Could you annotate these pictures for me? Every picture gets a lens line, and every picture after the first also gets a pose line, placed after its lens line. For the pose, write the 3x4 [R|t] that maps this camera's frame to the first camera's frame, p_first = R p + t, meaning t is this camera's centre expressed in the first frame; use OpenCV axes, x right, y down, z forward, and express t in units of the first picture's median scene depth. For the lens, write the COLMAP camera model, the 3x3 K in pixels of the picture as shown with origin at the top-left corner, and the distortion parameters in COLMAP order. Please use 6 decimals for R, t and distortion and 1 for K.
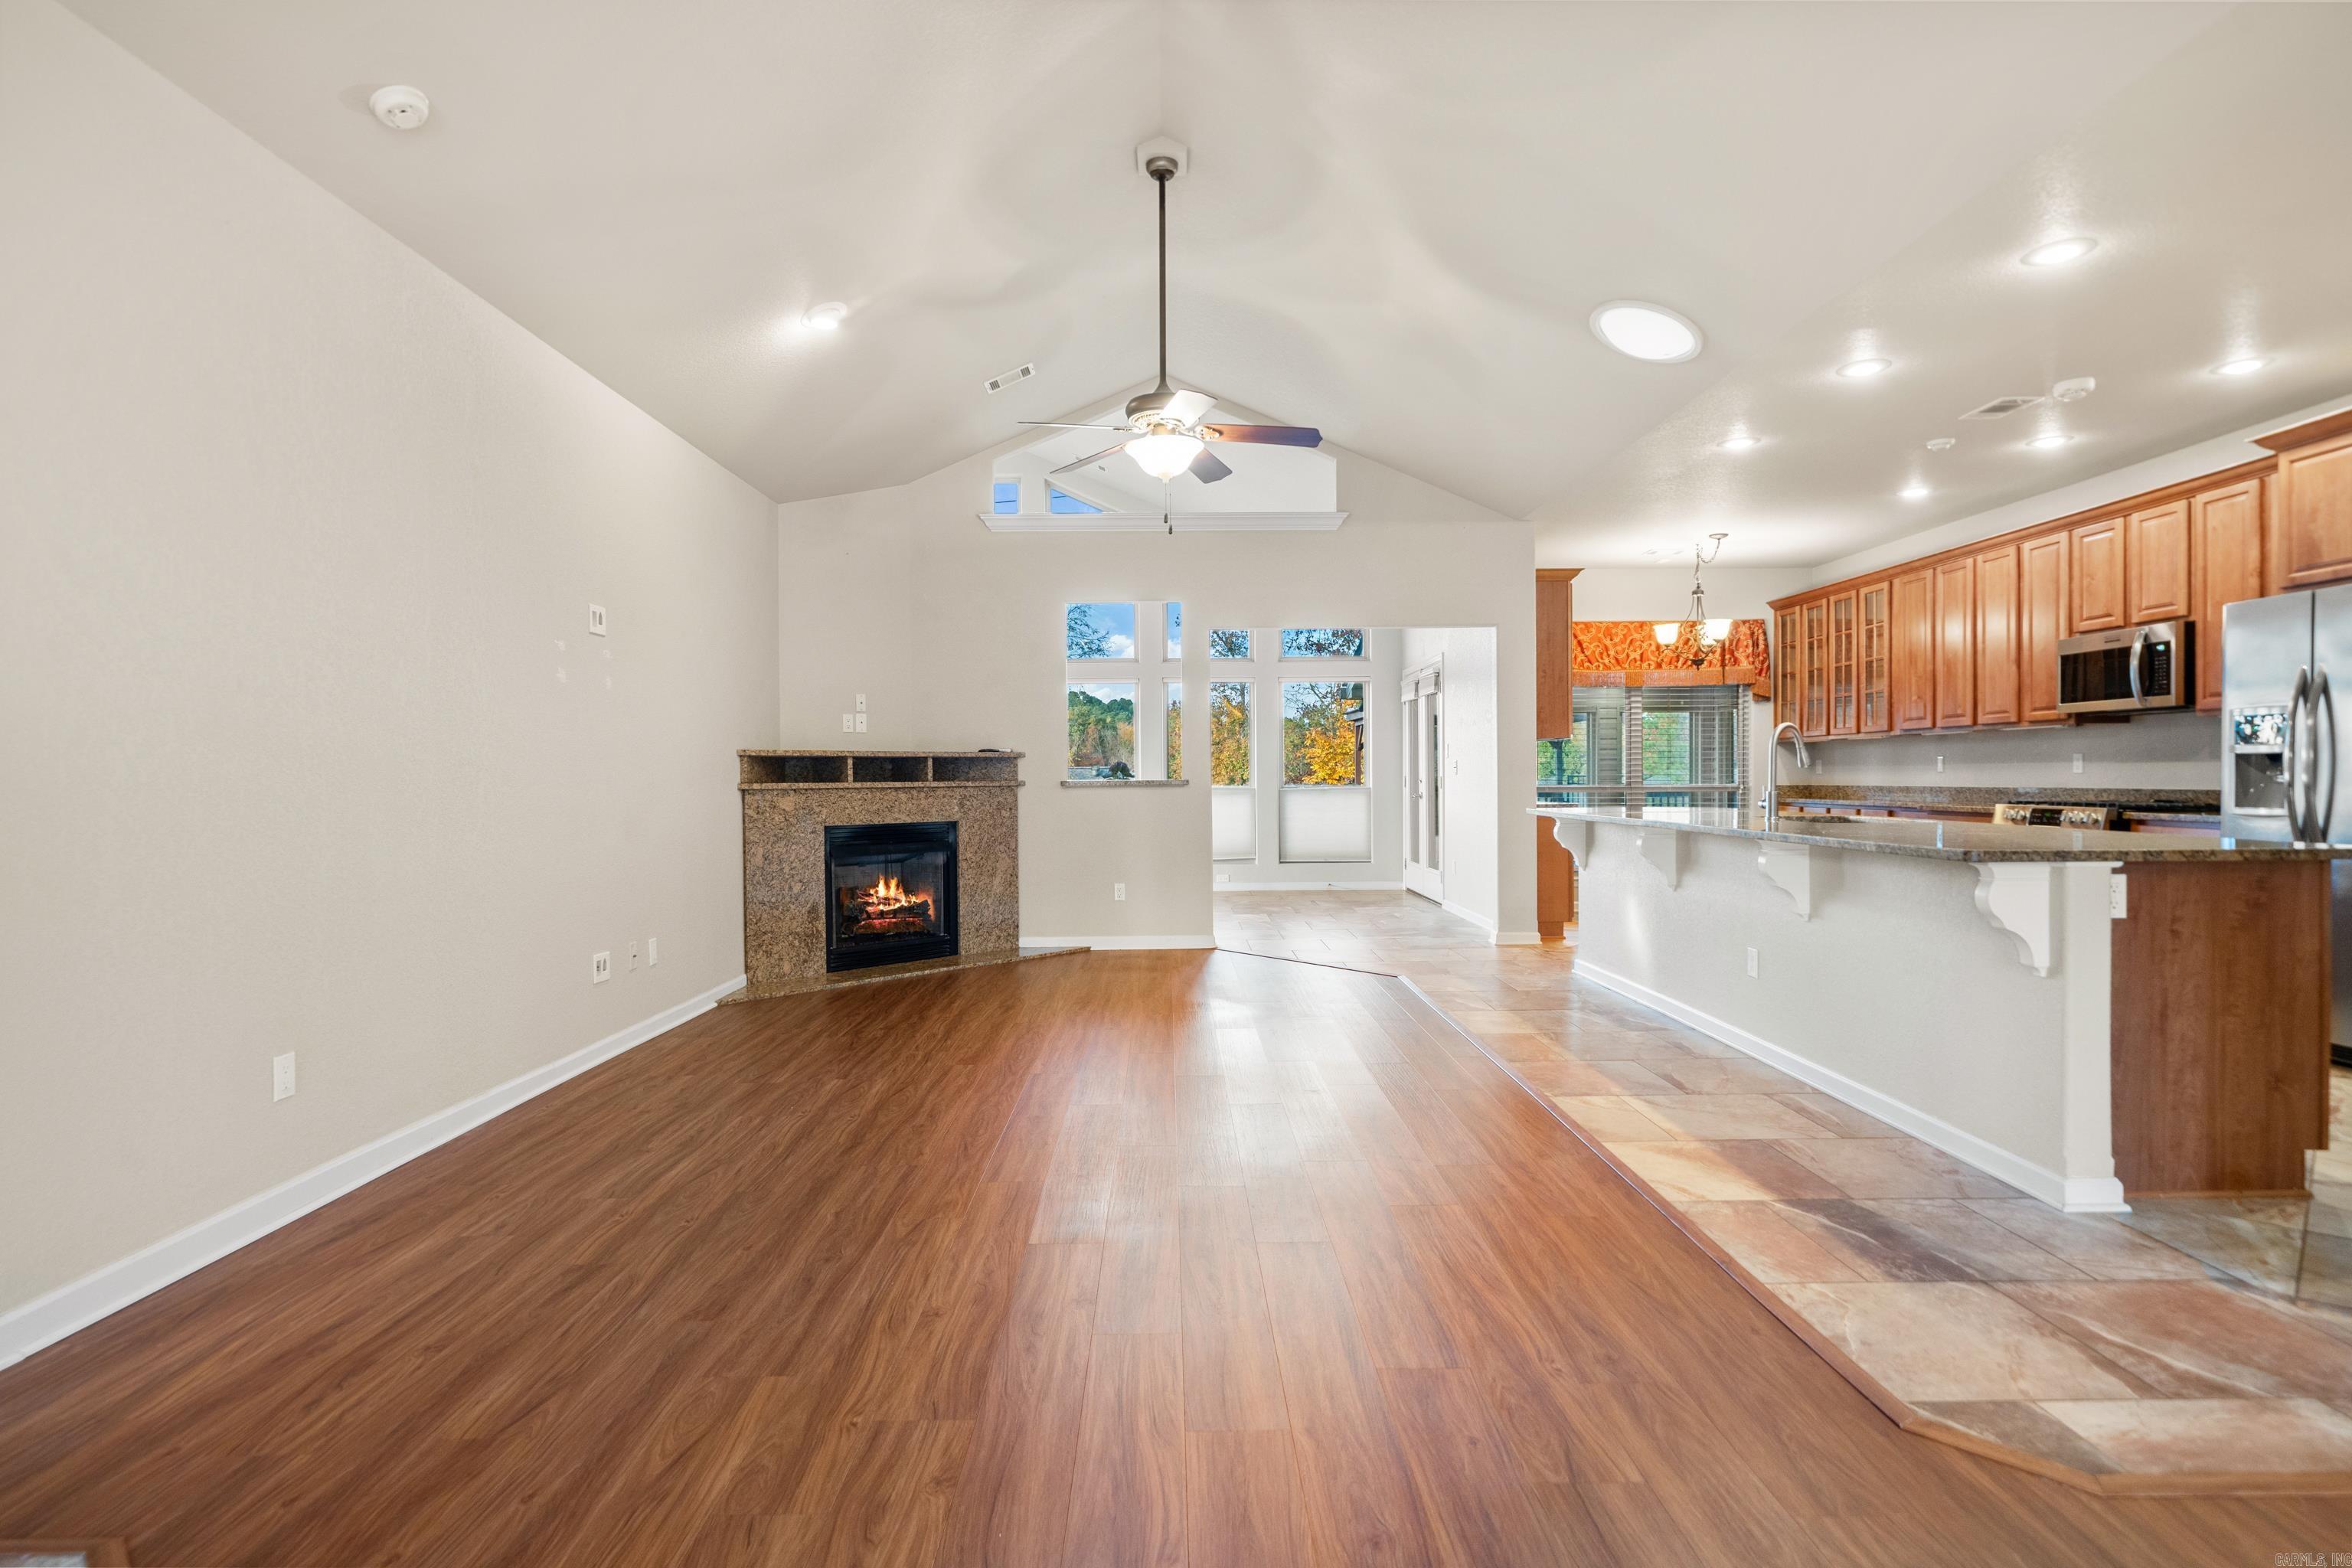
lens RADIAL K [[1211.8, 0, 1176.4], [0, 1211.8, 783.3], [0, 0, 1]] dist [-0.003037, 0.001921]
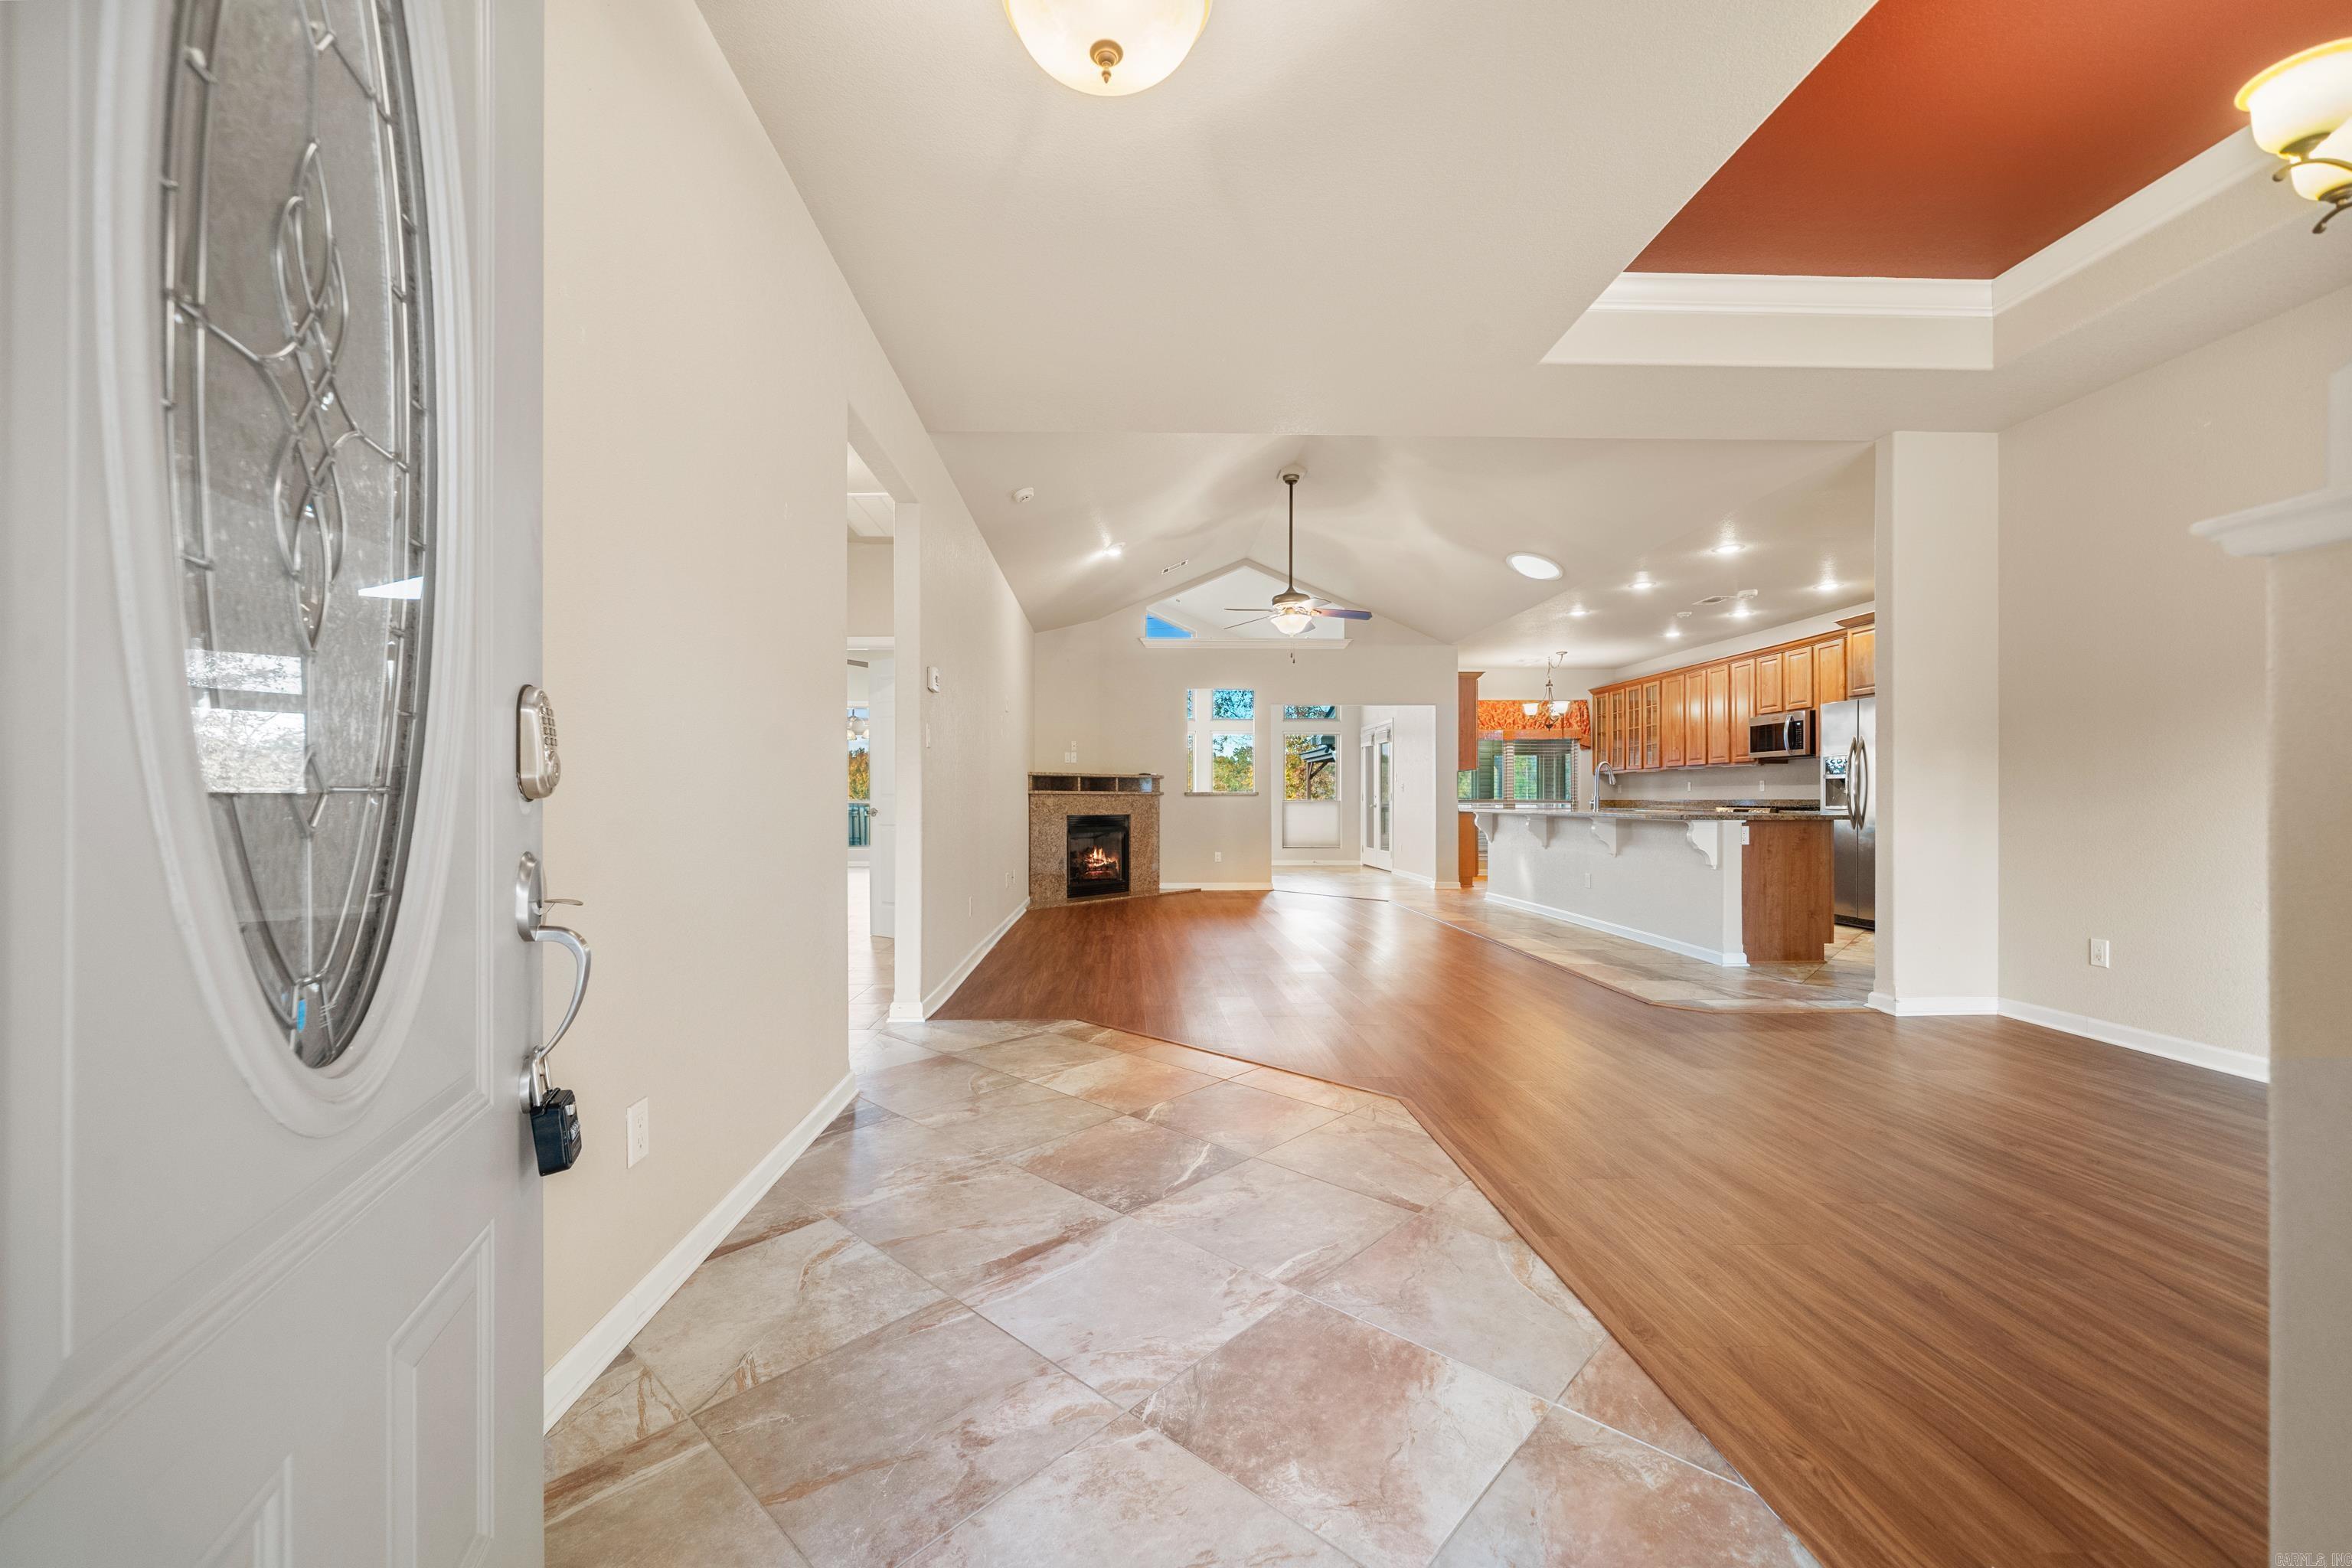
lens RADIAL K [[893.8, 0, 1170.1], [0, 893.8, 789.8], [0, 0, 1]] dist [0.000136, -0.000120]
pose [[0.999710, 0.007604, 0.022840, -0.170562], [-0.007245, 0.999850, -0.015752, 0.017216], [-0.022956, 0.015582, 0.999615, -0.317598]]
